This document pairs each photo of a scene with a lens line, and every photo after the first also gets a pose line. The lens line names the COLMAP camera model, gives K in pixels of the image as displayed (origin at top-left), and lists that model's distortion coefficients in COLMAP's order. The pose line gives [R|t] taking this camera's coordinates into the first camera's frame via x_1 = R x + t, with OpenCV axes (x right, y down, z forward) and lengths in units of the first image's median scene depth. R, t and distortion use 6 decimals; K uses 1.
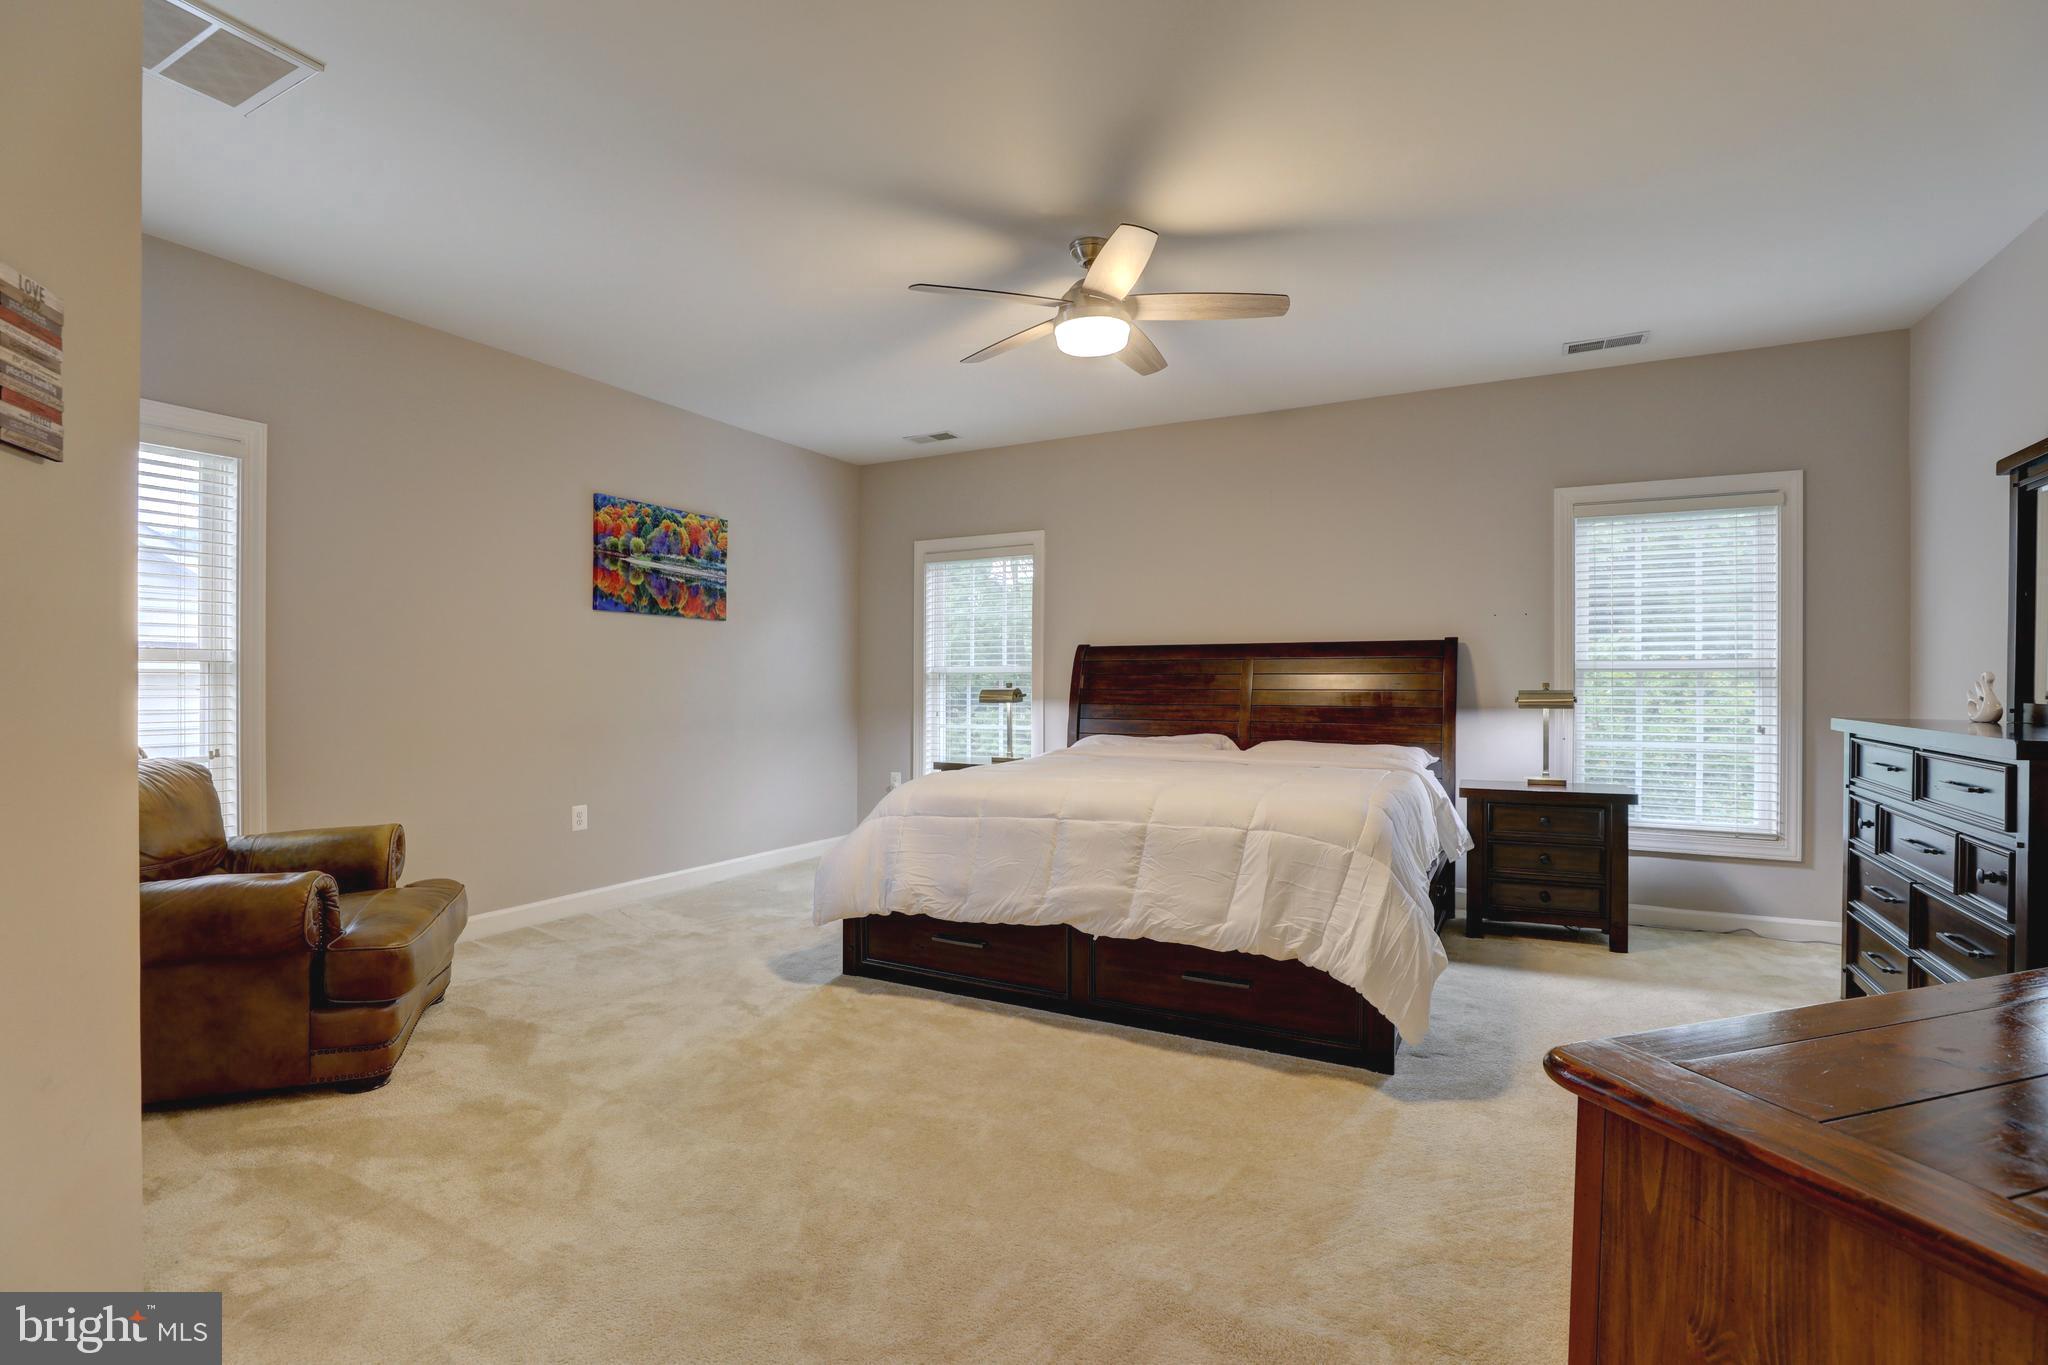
lens RADIAL K [[939.6, 0, 1007.5], [0, 939.6, 684.9], [0, 0, 1]] dist [-0.030046, 0.005690]
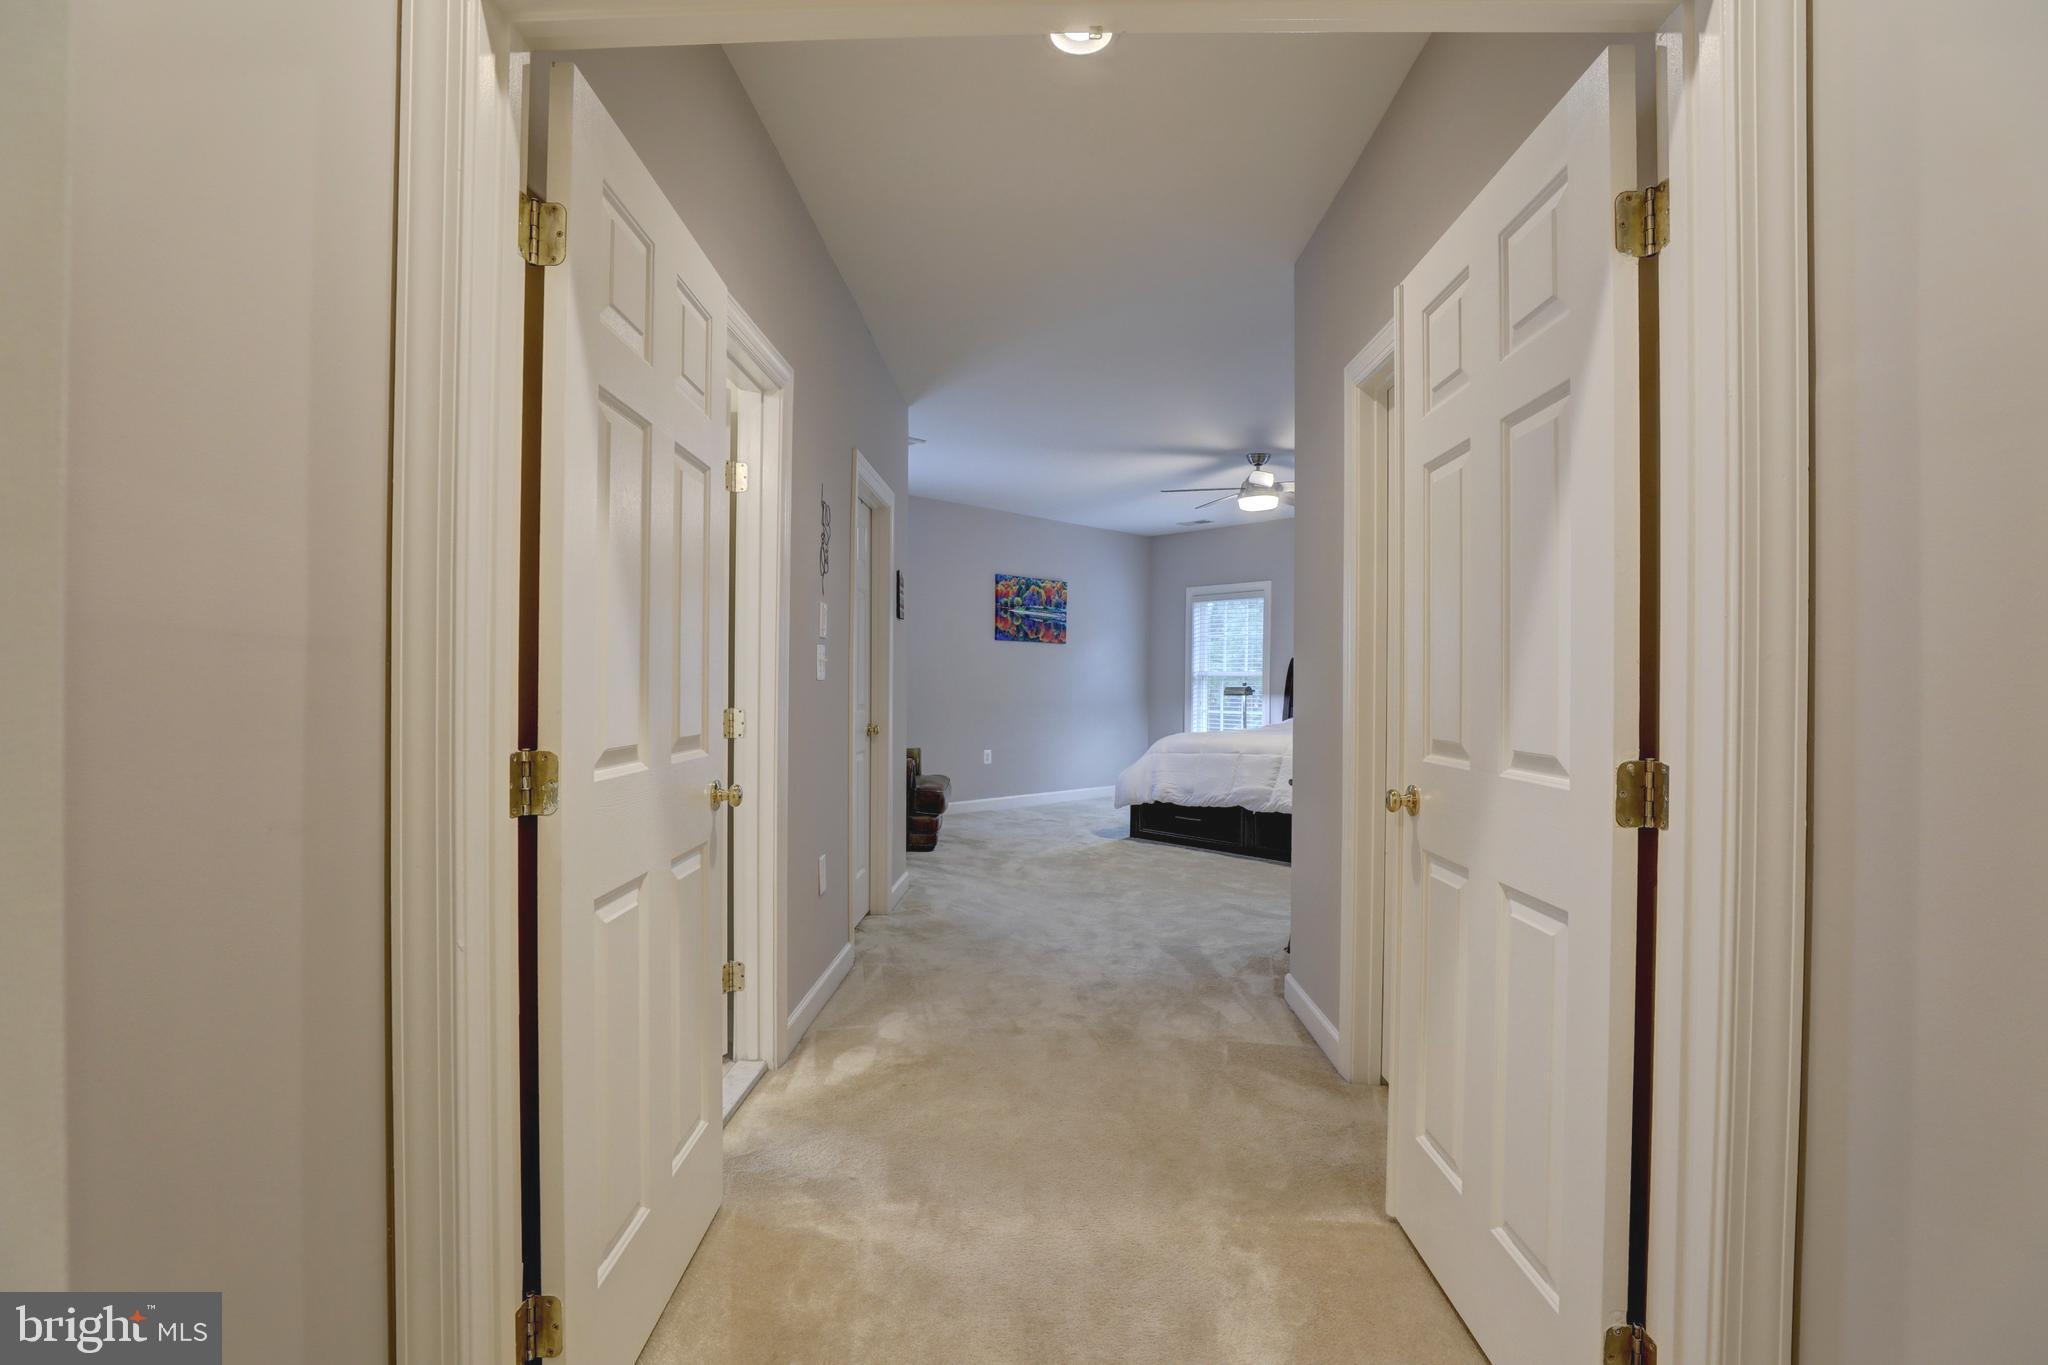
lens RADIAL K [[939.6, 0, 1015.3], [0, 939.6, 681.7], [0, 0, 1]] dist [-0.030046, 0.005690]
pose [[0.948208, 0.005651, -0.317600, 0.152490], [-0.005932, 0.999982, 0.000082, -0.001571], [0.317595, 0.001806, 0.948225, -0.649530]]
